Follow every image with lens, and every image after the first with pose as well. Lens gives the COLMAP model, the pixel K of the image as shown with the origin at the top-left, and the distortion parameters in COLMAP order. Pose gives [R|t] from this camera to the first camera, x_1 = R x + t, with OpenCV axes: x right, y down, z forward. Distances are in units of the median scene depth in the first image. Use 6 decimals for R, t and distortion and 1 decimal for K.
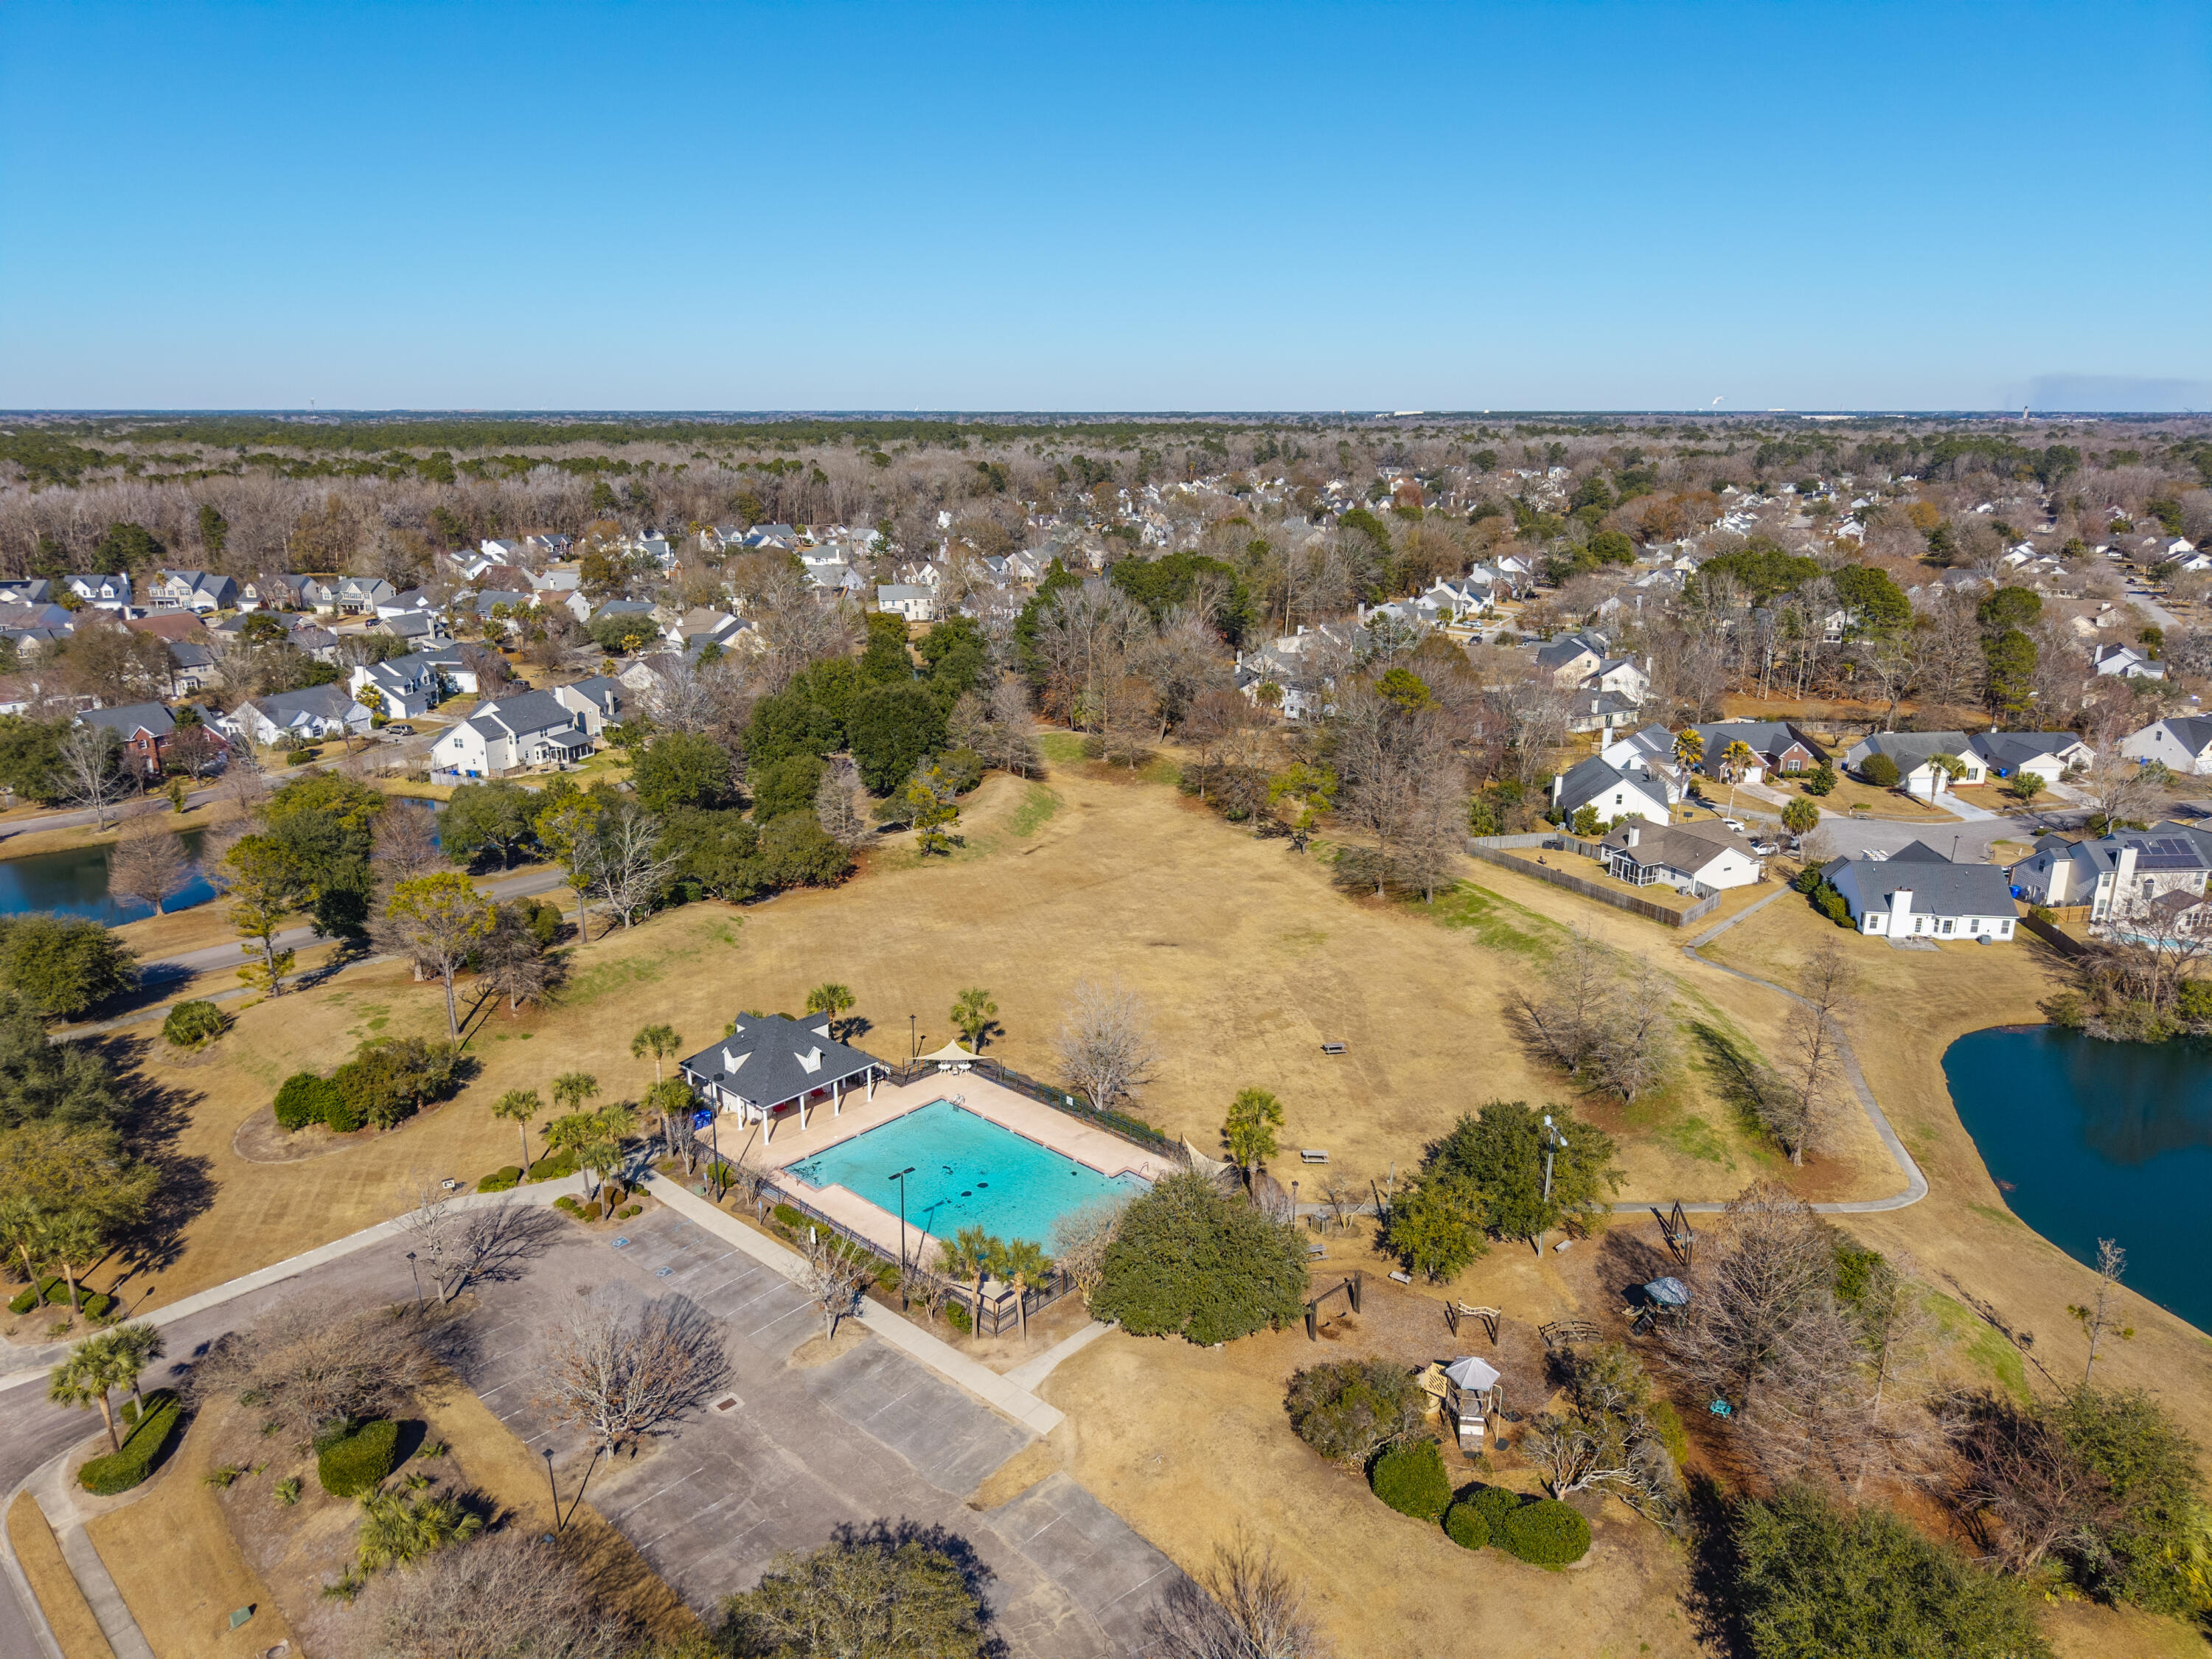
lens RADIAL K [[1531.2, 0, 1105.2], [0, 1531.2, 829.3], [0, 0, 1]] dist [0.017499, -0.000232]
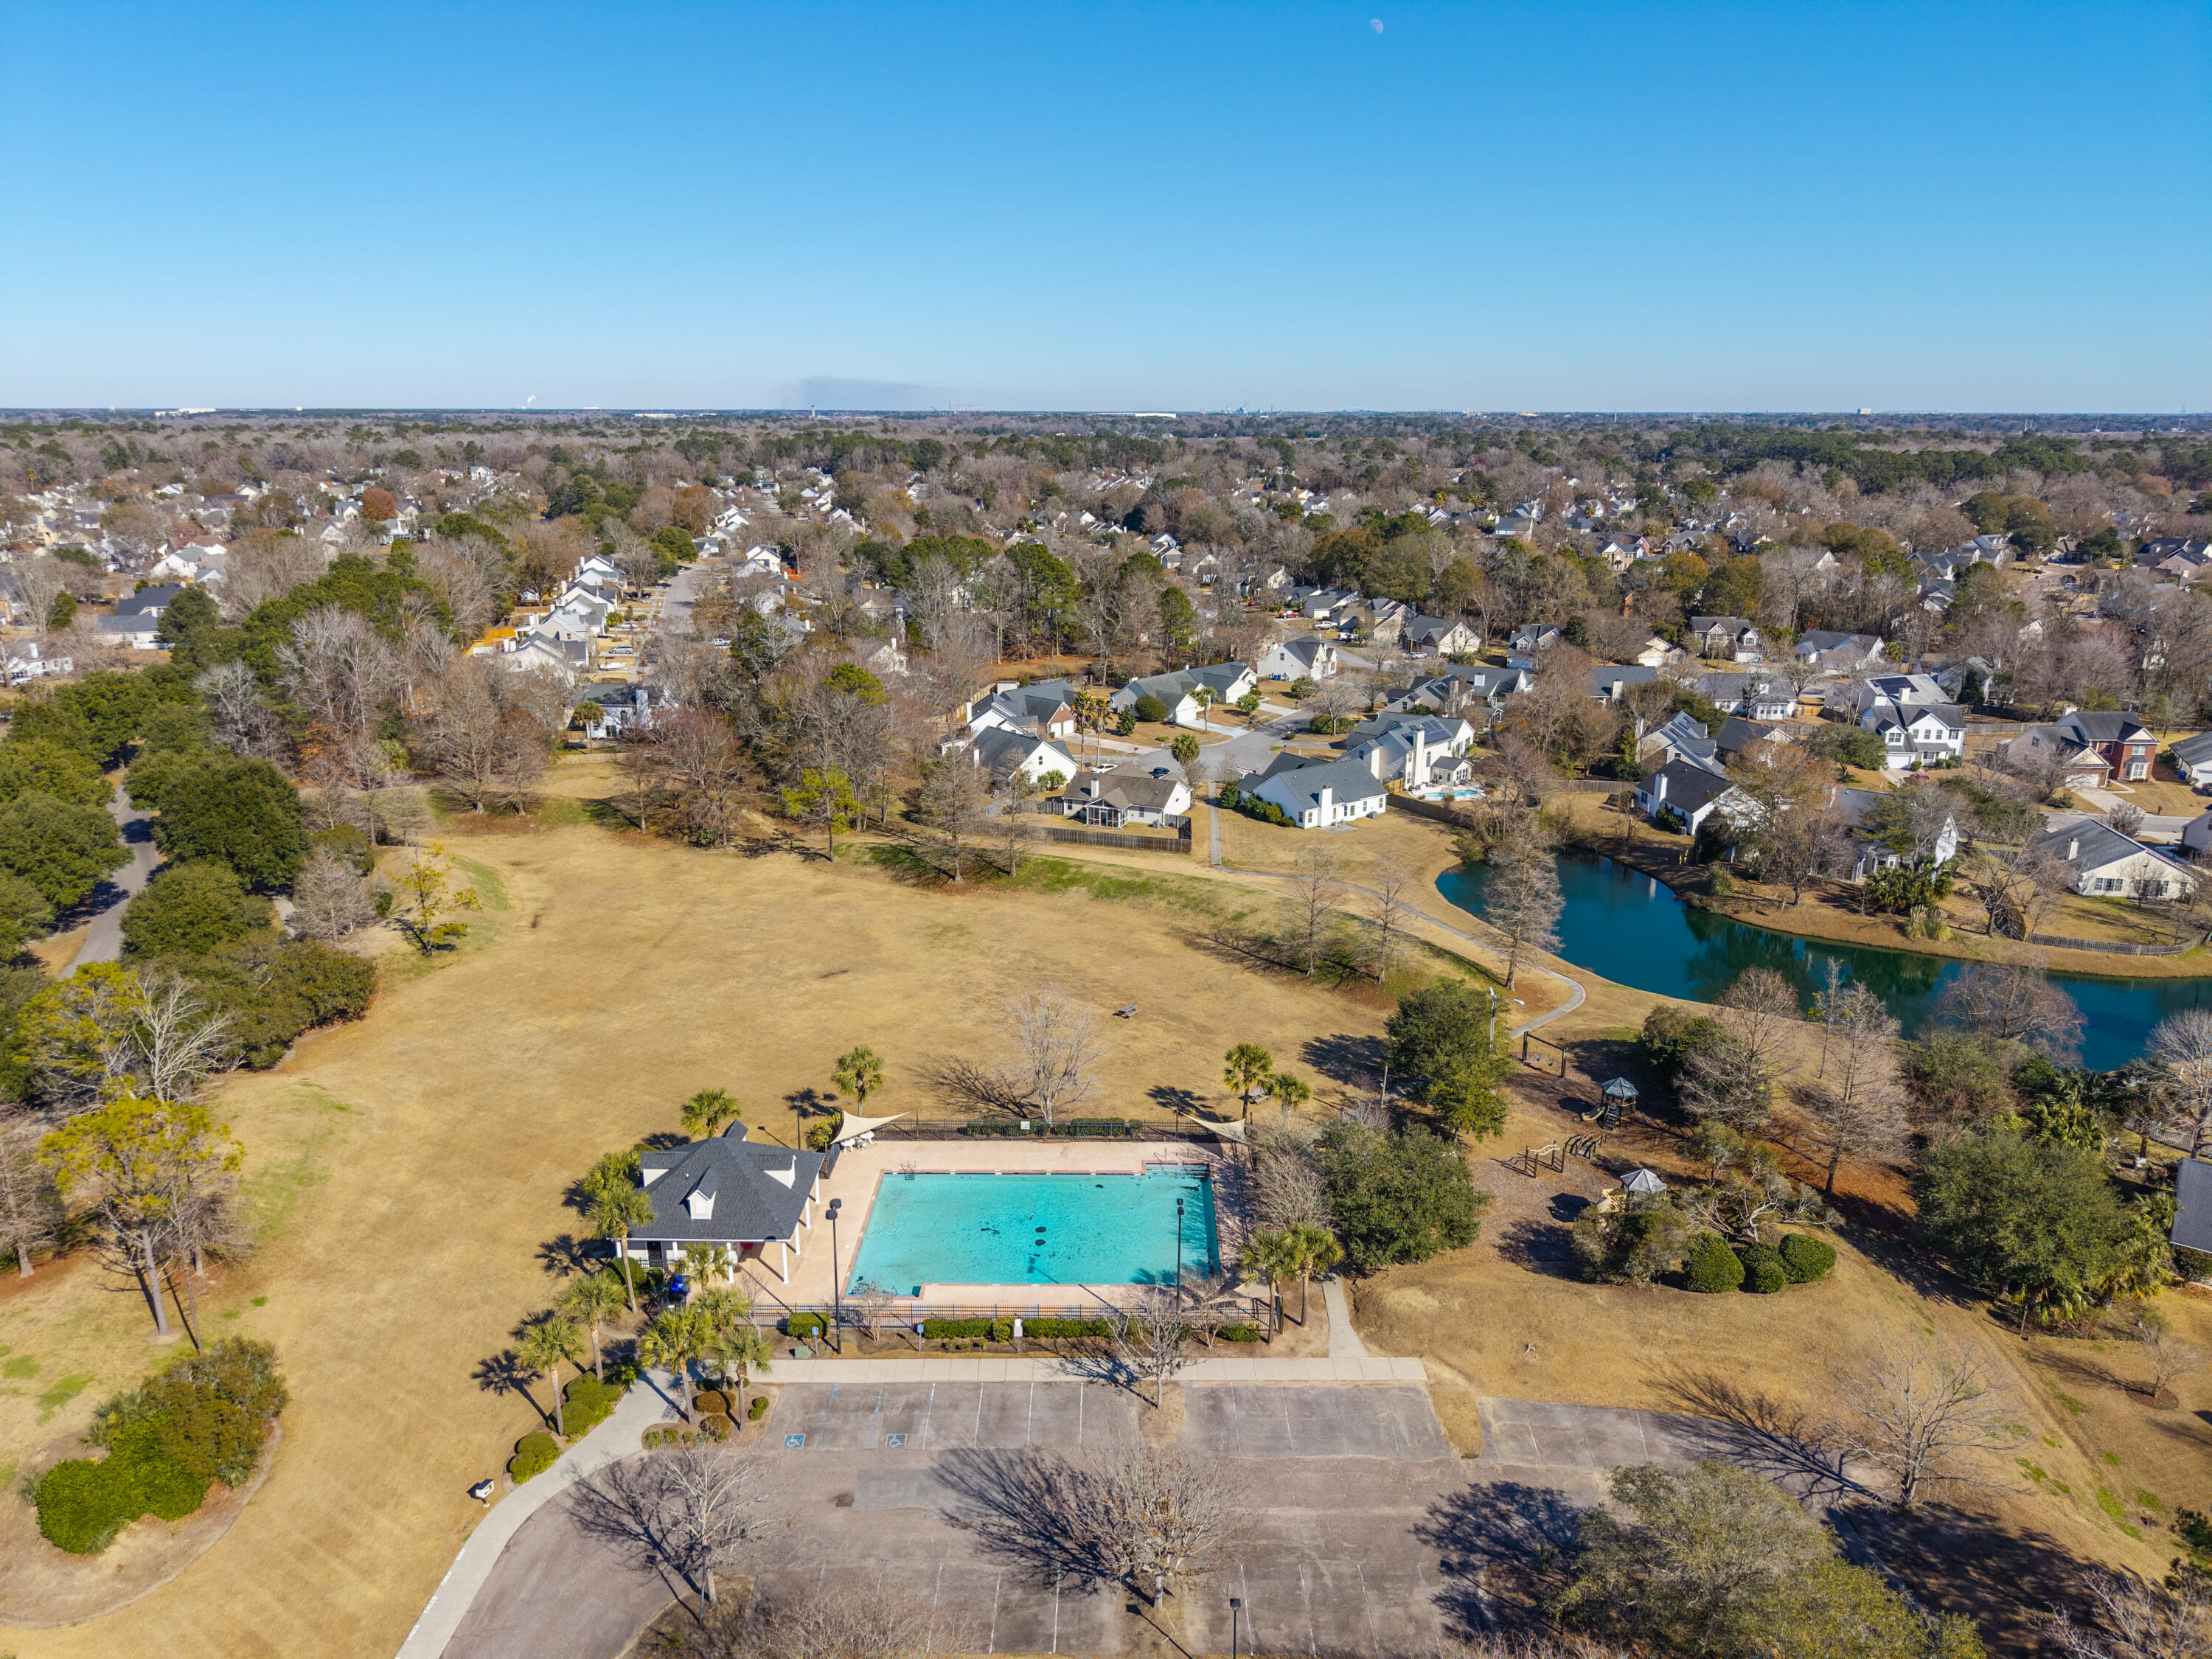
lens RADIAL K [[1531.2, 0, 1105.2], [0, 1531.2, 829.4], [0, 0, 1]] dist [0.017499, -0.000232]
pose [[0.732735, -0.182431, 0.655605, -0.439241], [0.181566, 0.980883, 0.070018, -0.047555], [-0.655845, 0.067731, 0.751851, 0.176102]]
